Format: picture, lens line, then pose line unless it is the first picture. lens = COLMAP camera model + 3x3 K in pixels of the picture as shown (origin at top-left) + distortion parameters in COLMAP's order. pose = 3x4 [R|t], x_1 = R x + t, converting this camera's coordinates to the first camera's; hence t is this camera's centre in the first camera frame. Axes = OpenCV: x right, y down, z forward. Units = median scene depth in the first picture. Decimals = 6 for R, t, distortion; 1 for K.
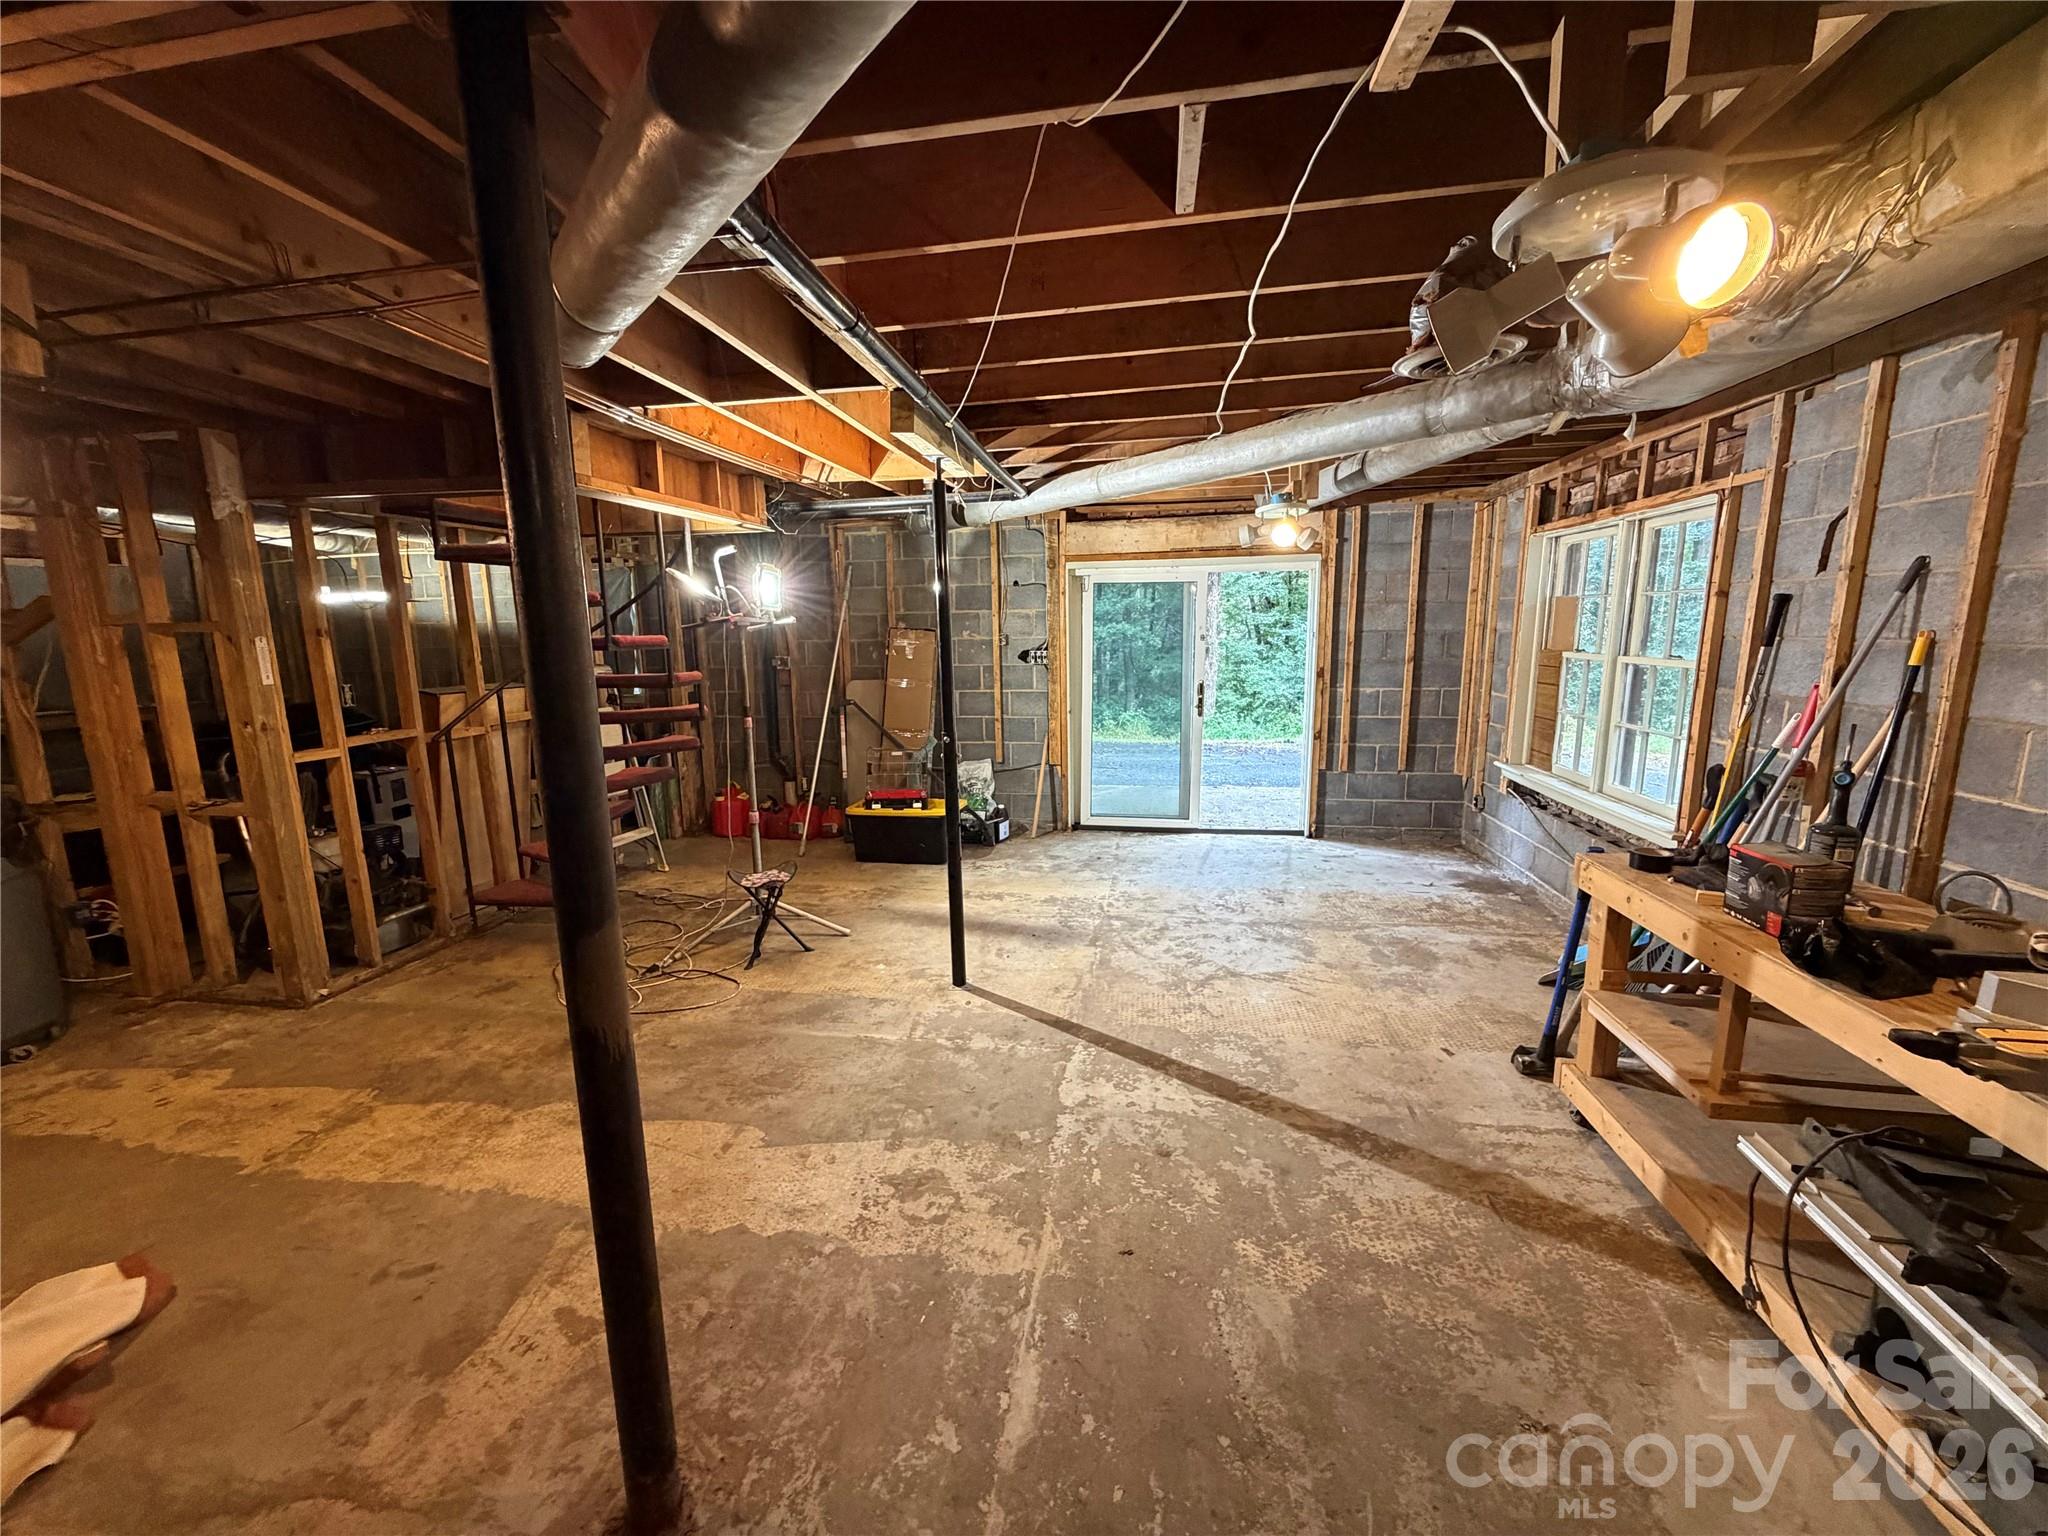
lens RADIAL K [[820.6, 0, 1013.1], [0, 820.6, 769.3], [0, 0, 1]] dist [0.000058, -0.000021]
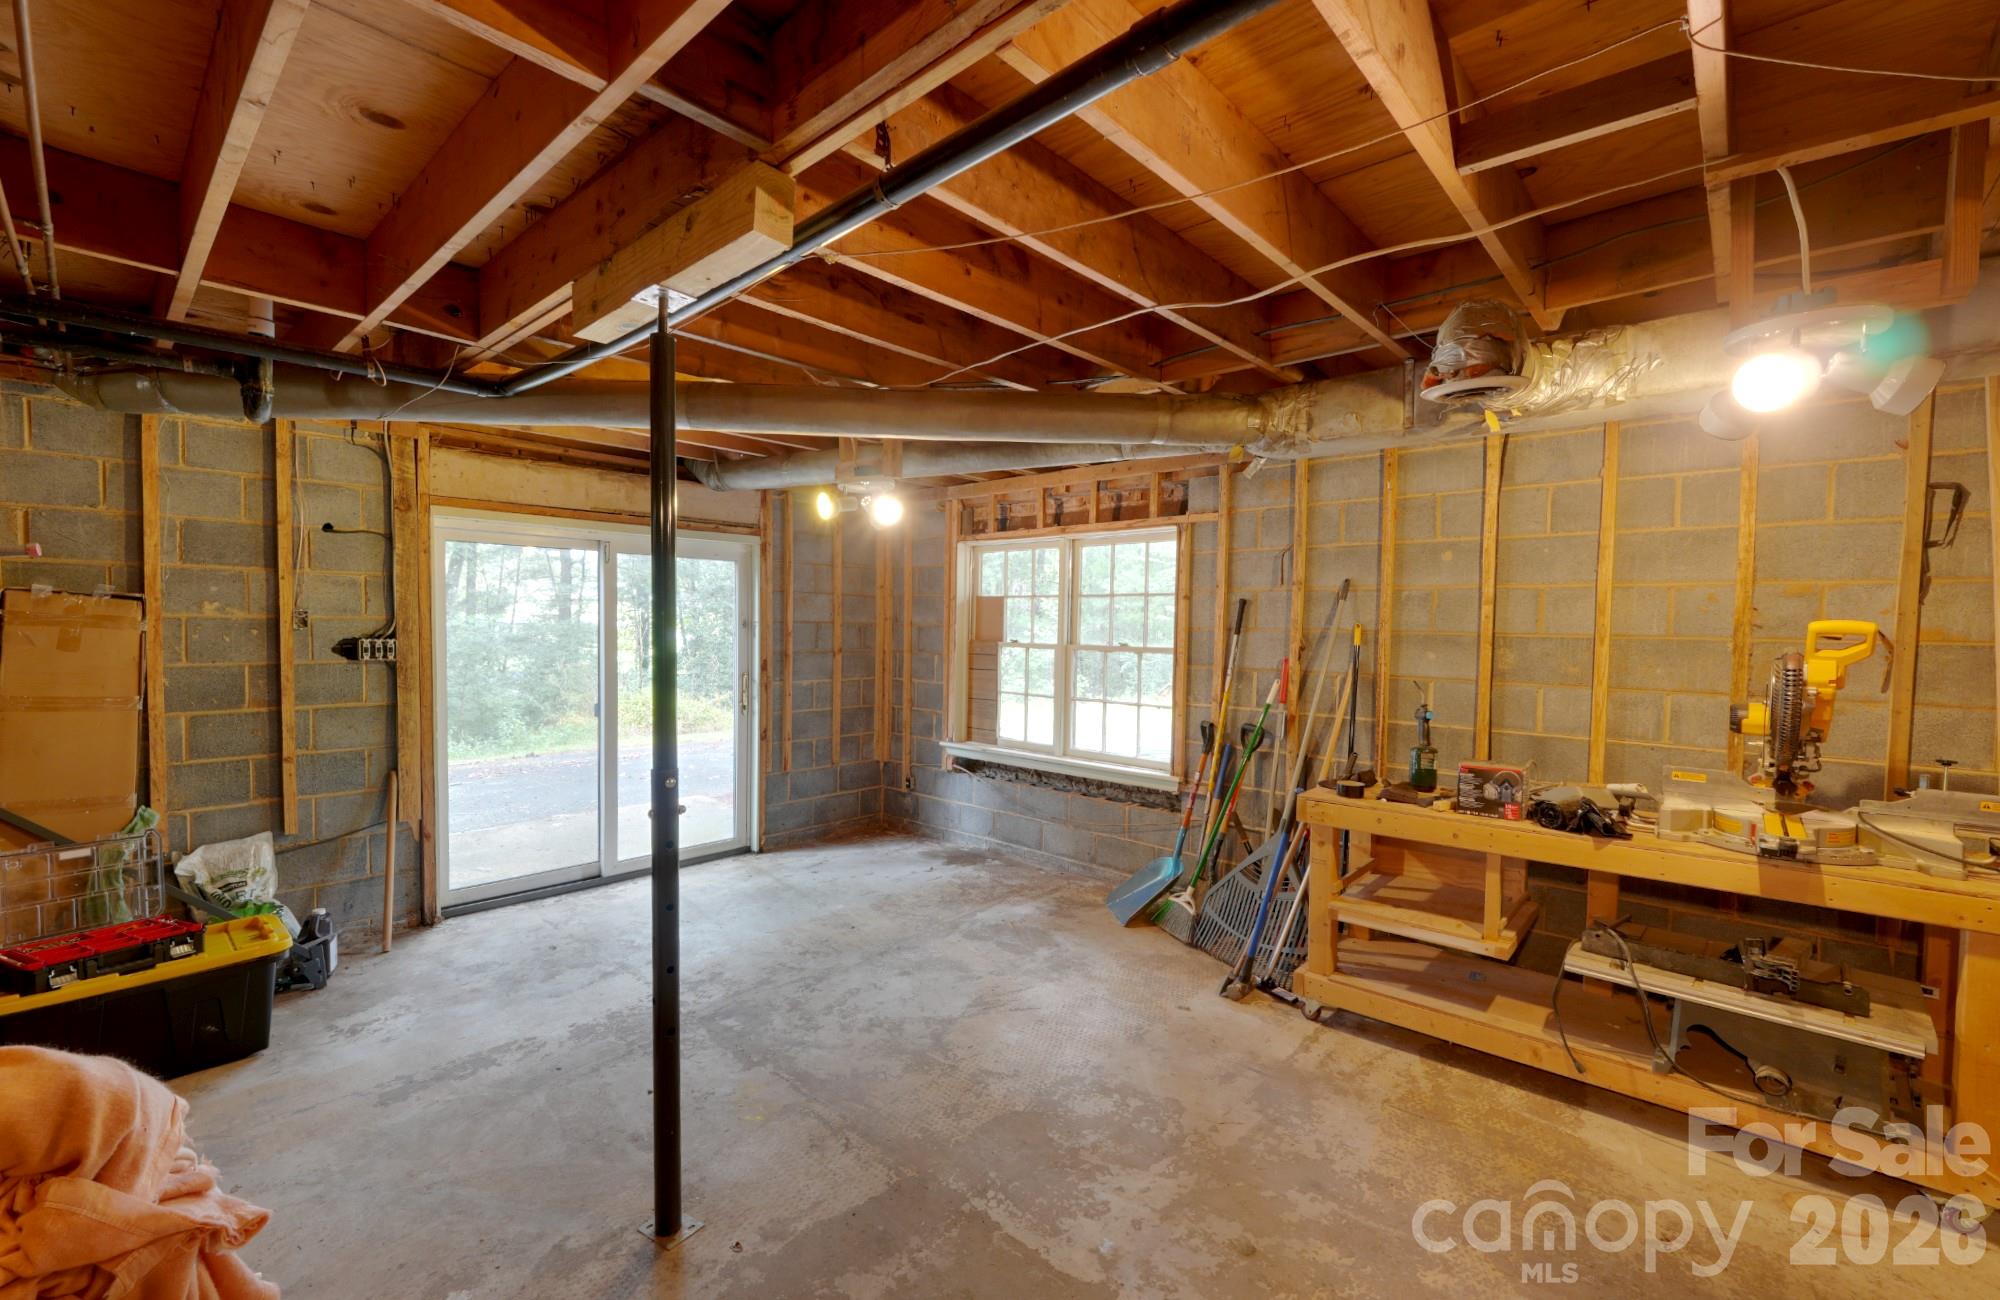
lens RADIAL K [[832.3, 0, 999.8], [0, 832.3, 657.5], [0, 0, 1]] dist [-0.003006, -0.000237]
pose [[0.526624, -0.011491, 0.850021, -0.339825], [0.125406, 0.990019, -0.064312, -0.044105], [-0.840797, 0.140466, 0.522809, 0.381936]]
